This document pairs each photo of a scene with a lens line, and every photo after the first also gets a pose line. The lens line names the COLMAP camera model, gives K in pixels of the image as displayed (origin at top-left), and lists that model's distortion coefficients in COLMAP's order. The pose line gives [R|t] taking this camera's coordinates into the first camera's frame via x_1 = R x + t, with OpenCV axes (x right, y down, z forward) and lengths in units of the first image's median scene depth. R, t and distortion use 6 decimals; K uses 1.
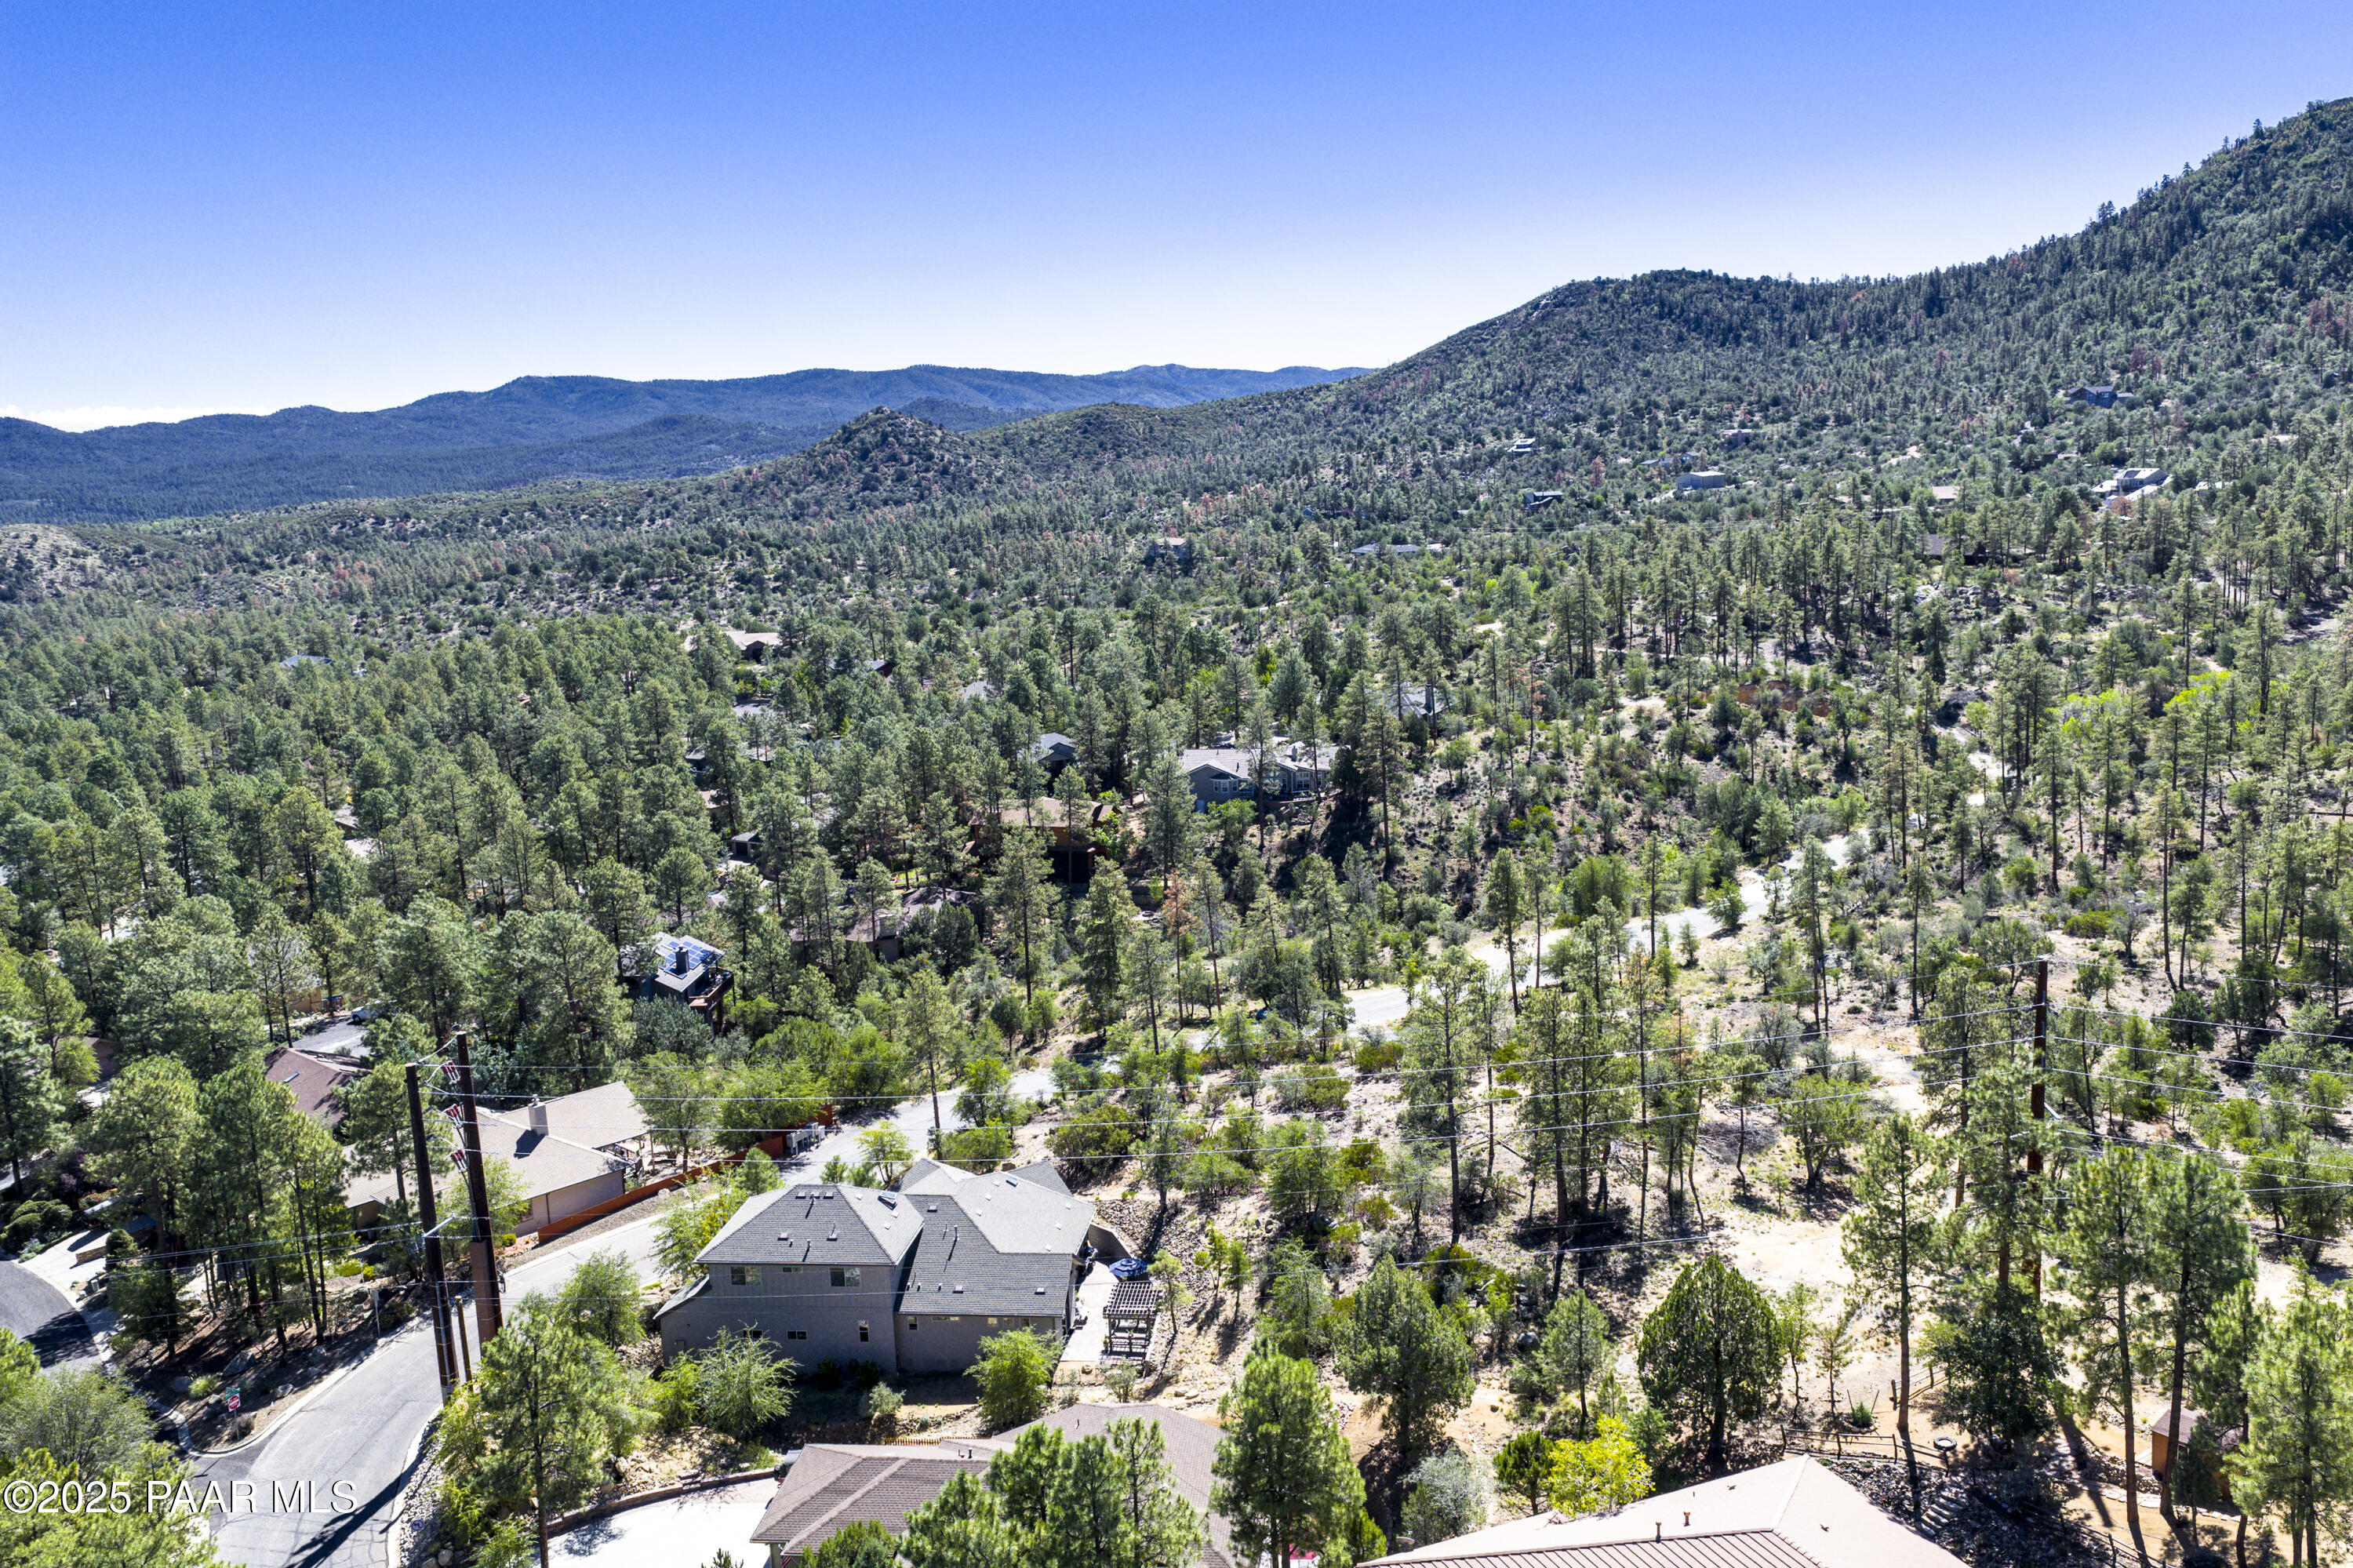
lens RADIAL K [[1949.8, 0, 1178.8], [0, 1949.8, 786.6], [0, 0, 1]] dist [0.023737, -0.046521]
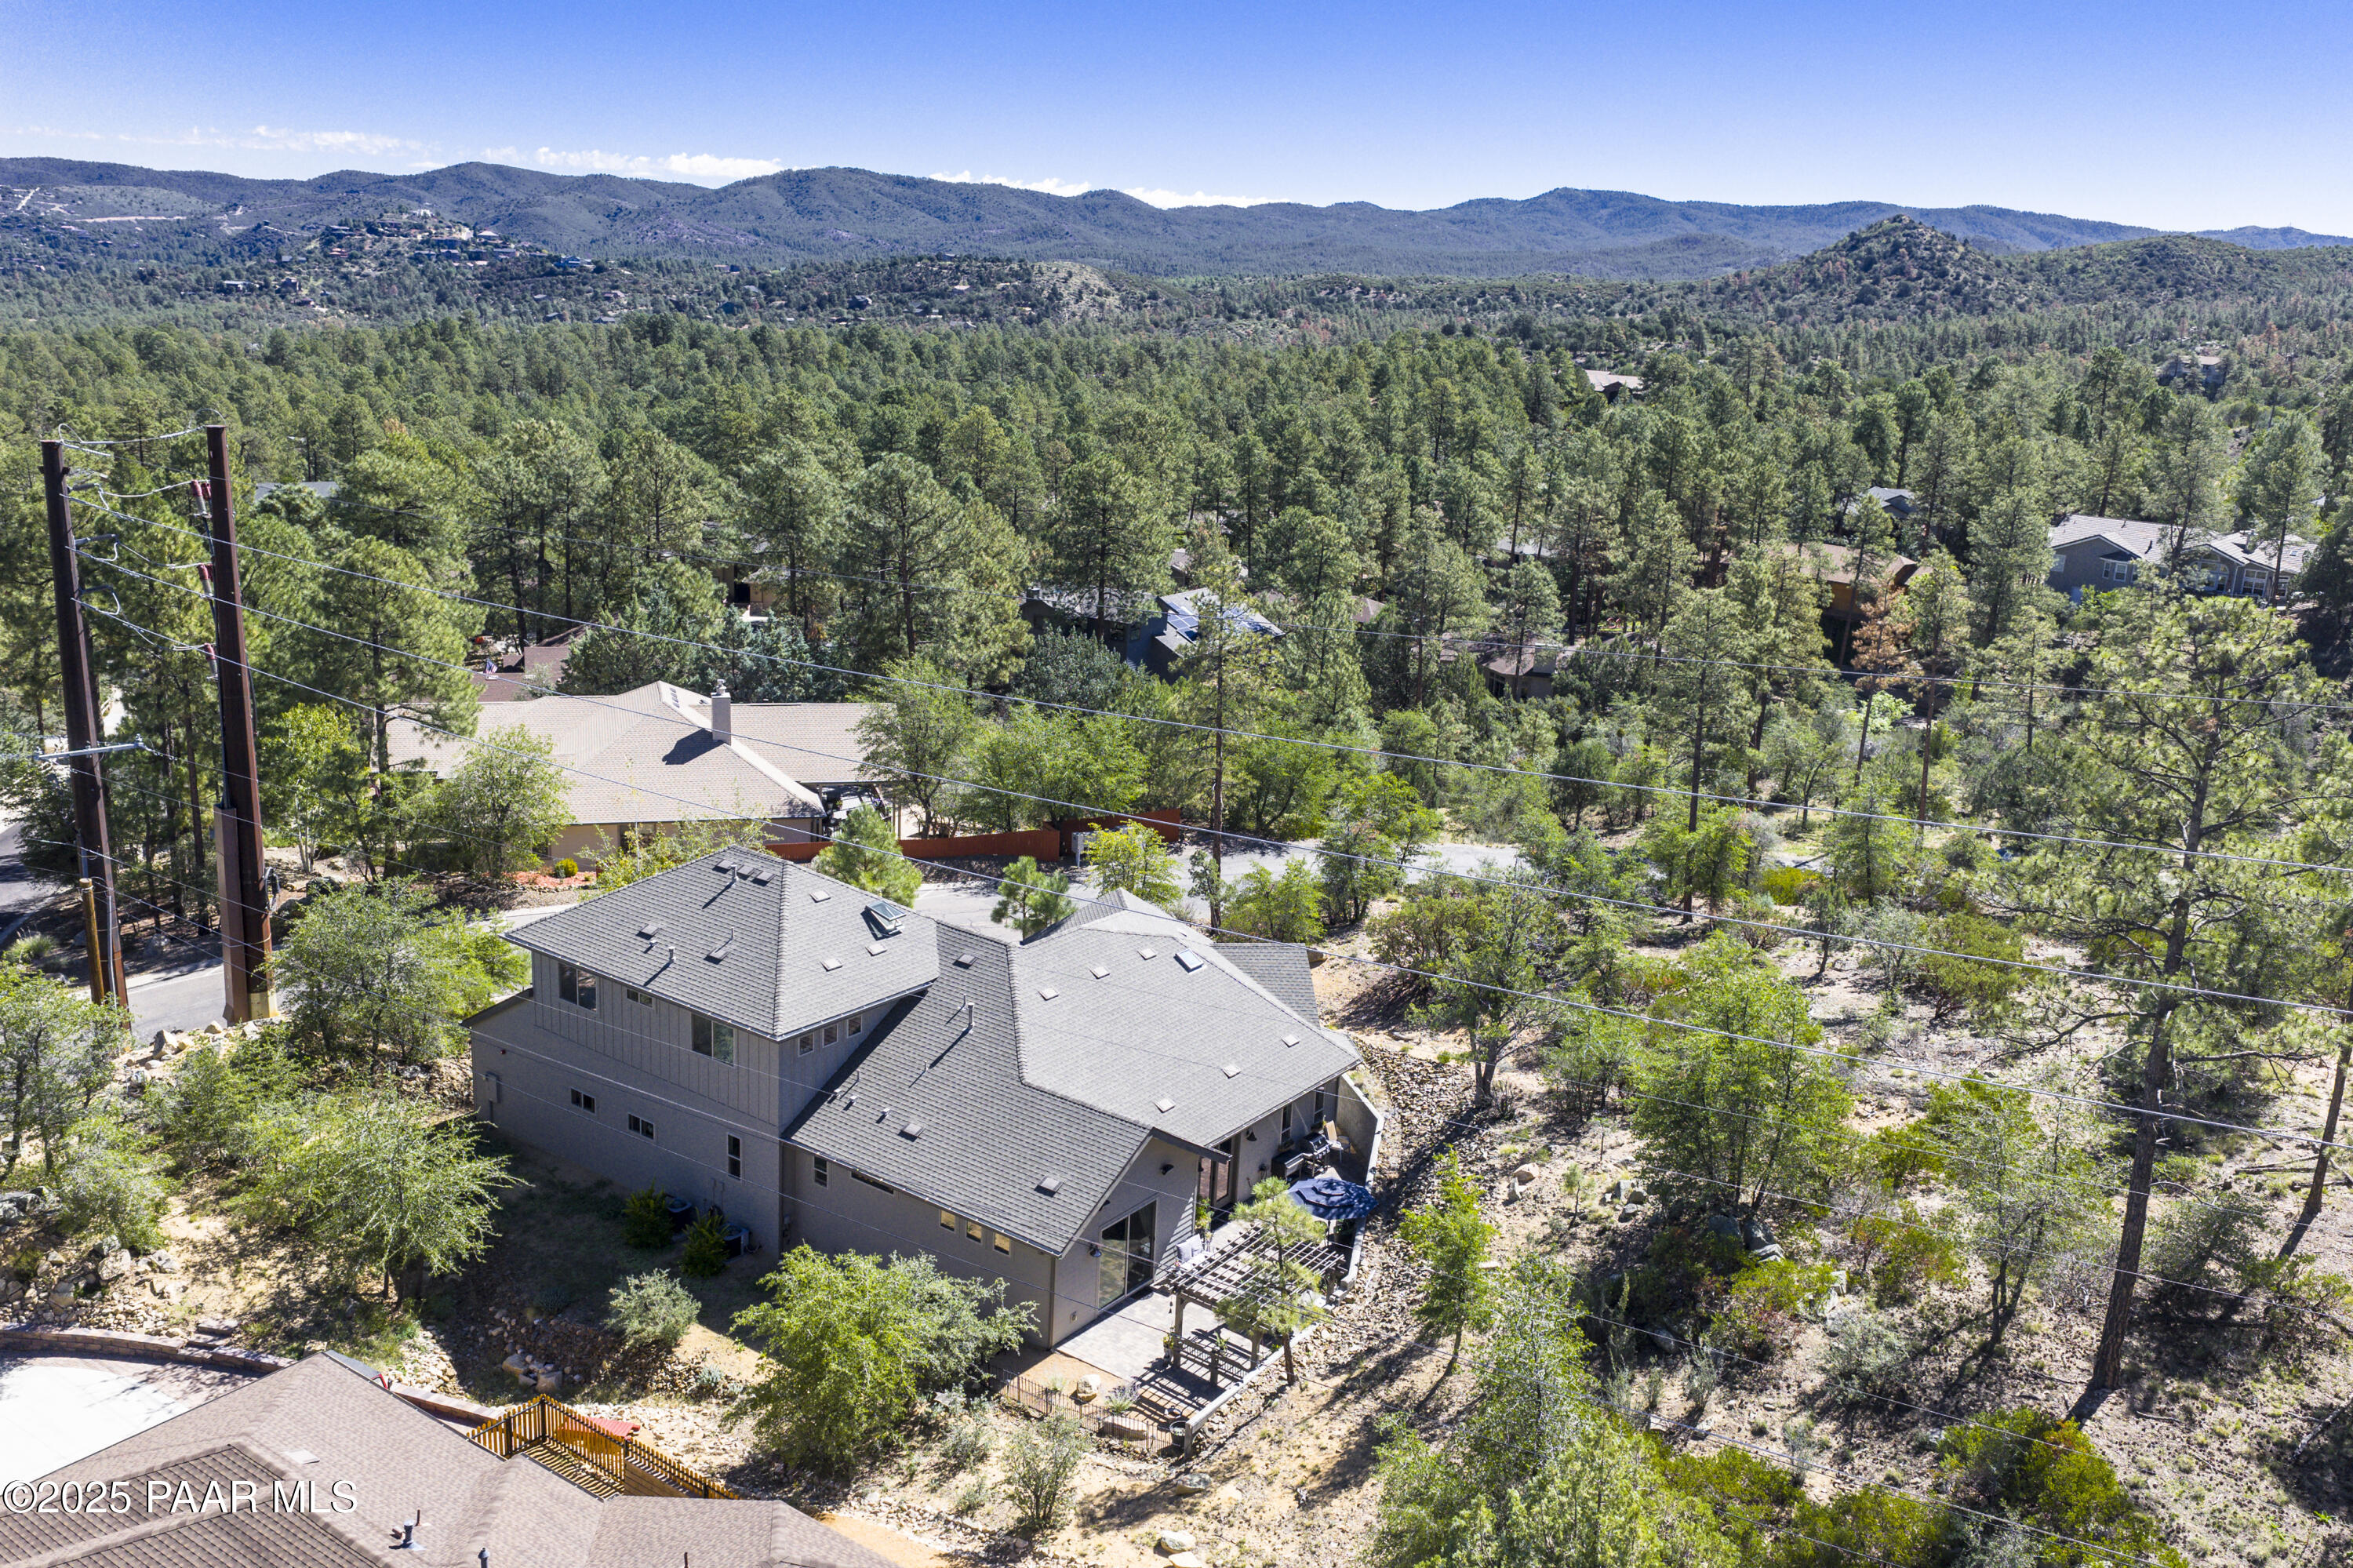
lens RADIAL K [[1949.8, 0, 1178.8], [0, 1949.8, 786.6], [0, 0, 1]] dist [0.023737, -0.046521]
pose [[0.872732, 0.207543, -0.441888, 0.052242], [-0.170210, 0.977697, 0.123032, 0.043586], [0.457567, -0.032160, 0.888593, 0.246838]]
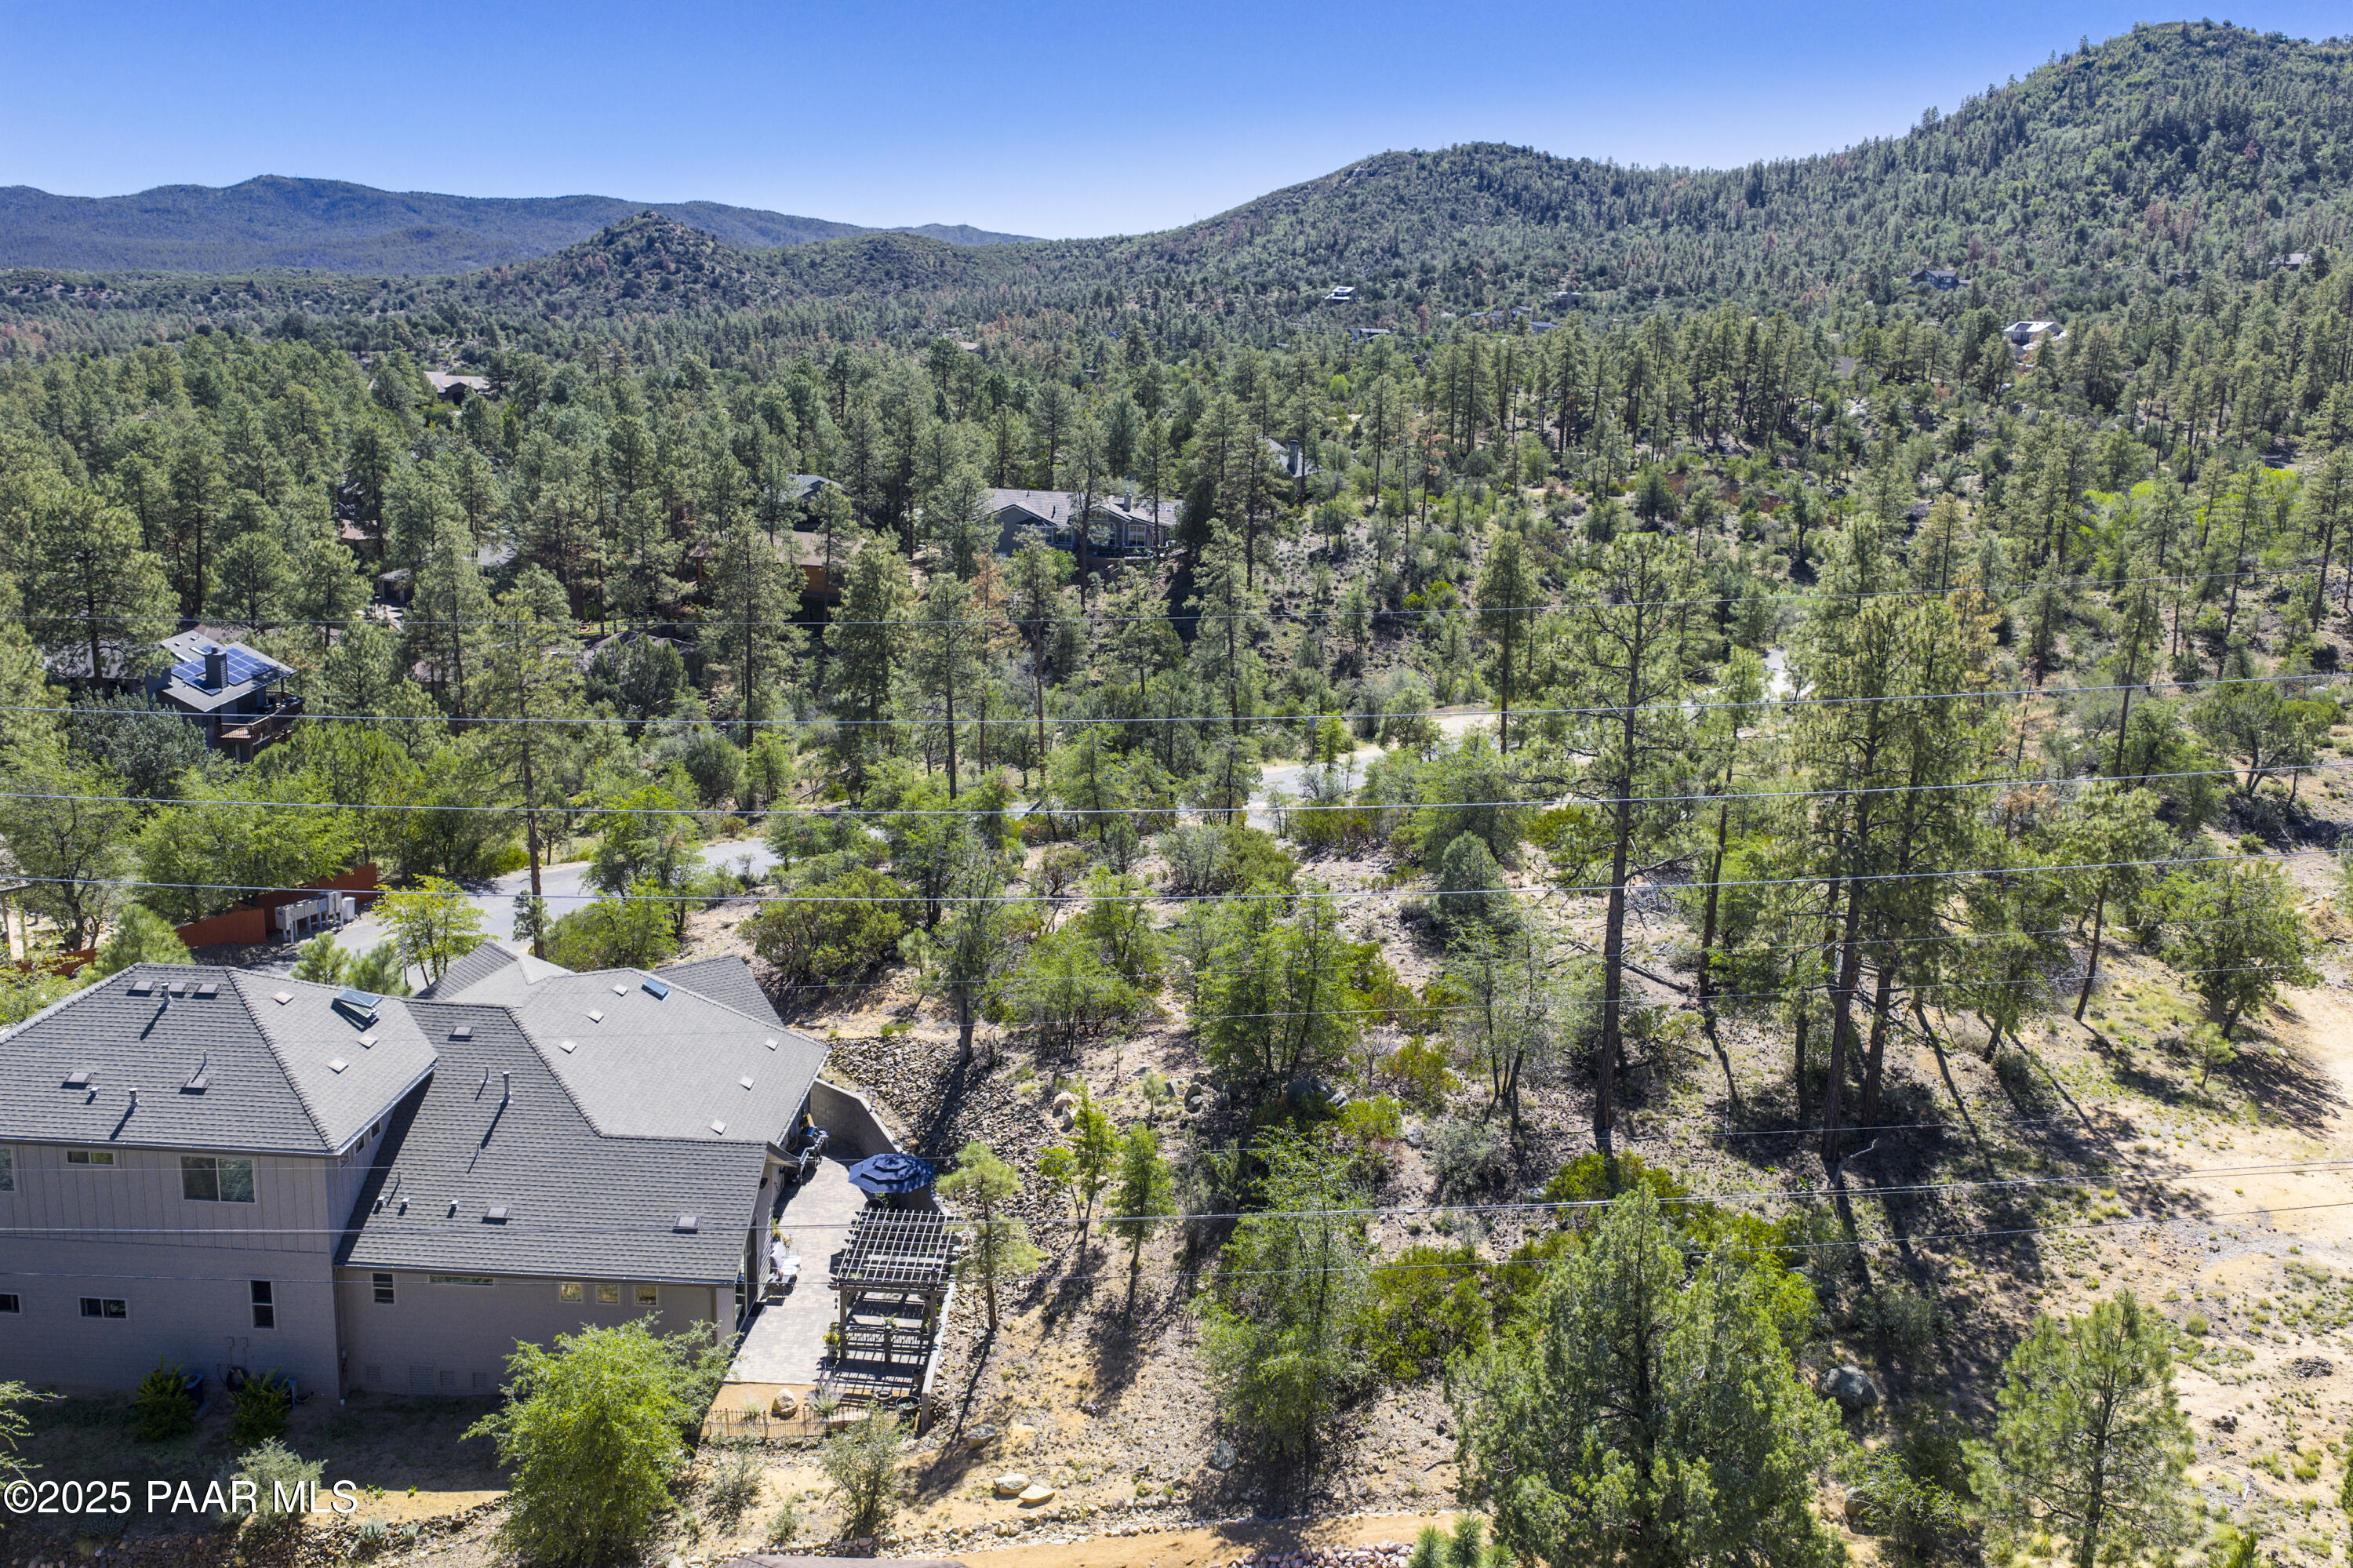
lens RADIAL K [[1949.8, 0, 1178.8], [0, 1949.8, 786.6], [0, 0, 1]] dist [0.023737, -0.046521]
pose [[0.991029, 0.055886, 0.121398, -0.008029], [-0.063033, 0.996448, 0.055847, 0.051128], [-0.117845, -0.062998, 0.991032, 0.221584]]
